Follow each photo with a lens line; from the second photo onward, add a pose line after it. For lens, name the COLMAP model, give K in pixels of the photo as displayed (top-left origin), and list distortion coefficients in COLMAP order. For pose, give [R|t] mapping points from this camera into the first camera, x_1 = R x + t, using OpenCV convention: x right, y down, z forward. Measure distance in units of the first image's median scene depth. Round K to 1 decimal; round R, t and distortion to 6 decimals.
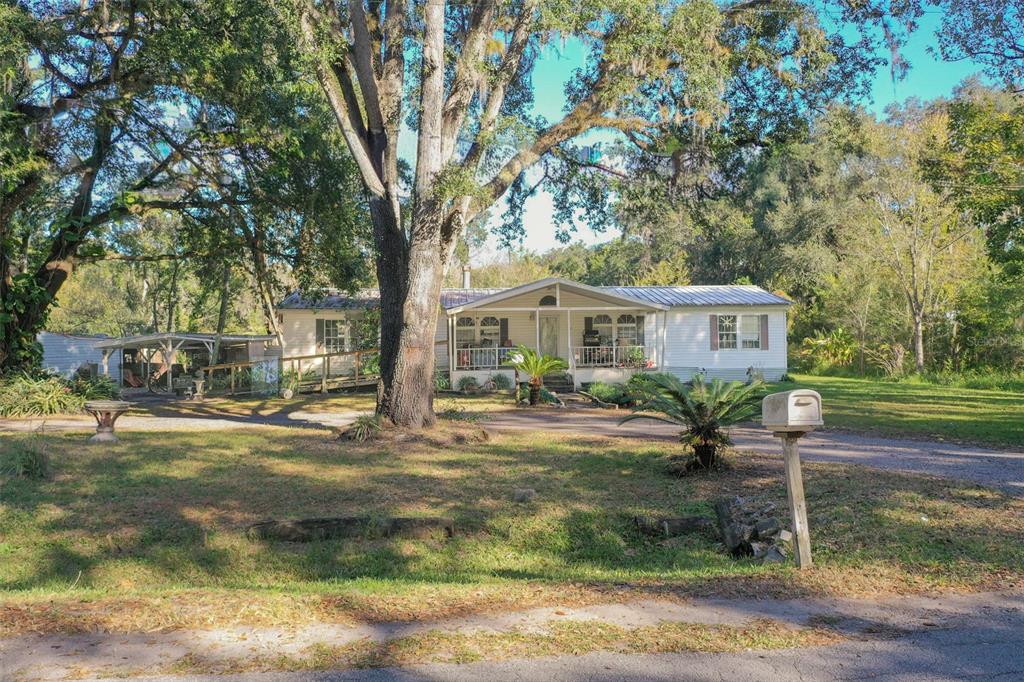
lens RADIAL K [[808.9, 0, 512.0], [0, 808.9, 341.0], [0, 0, 1]] dist [0.005256, -0.004463]
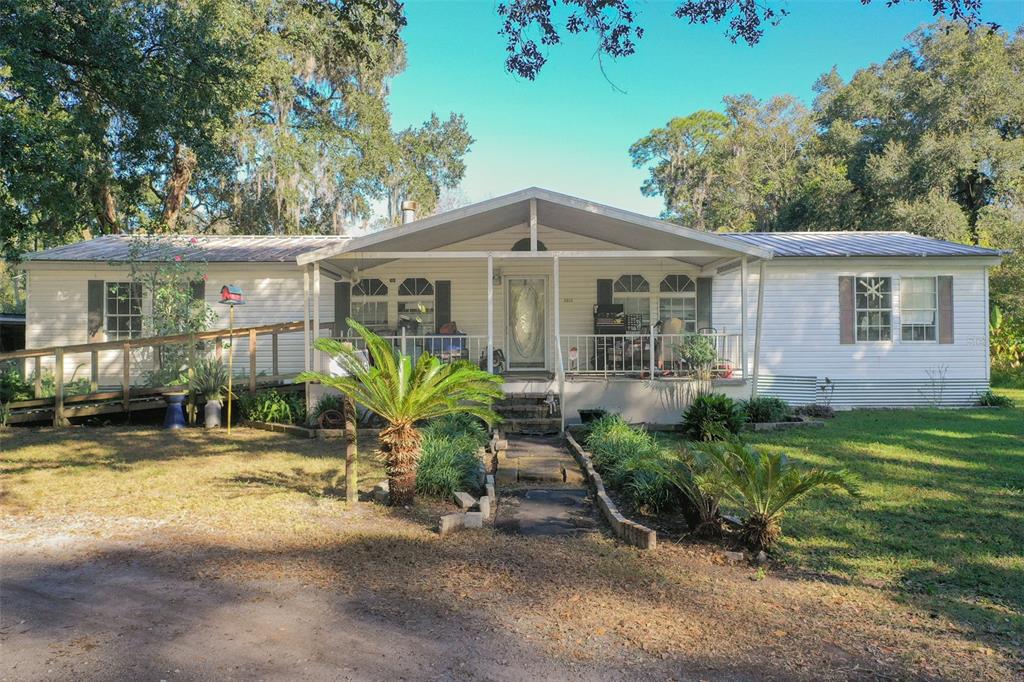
lens RADIAL K [[808.9, 0, 512.0], [0, 808.9, 341.0], [0, 0, 1]] dist [0.005256, -0.004463]
pose [[0.998552, 0.005623, -0.053497, 0.062965], [-0.005233, 0.999959, 0.007432, 0.006937], [0.053536, -0.007142, 0.998540, 0.473320]]
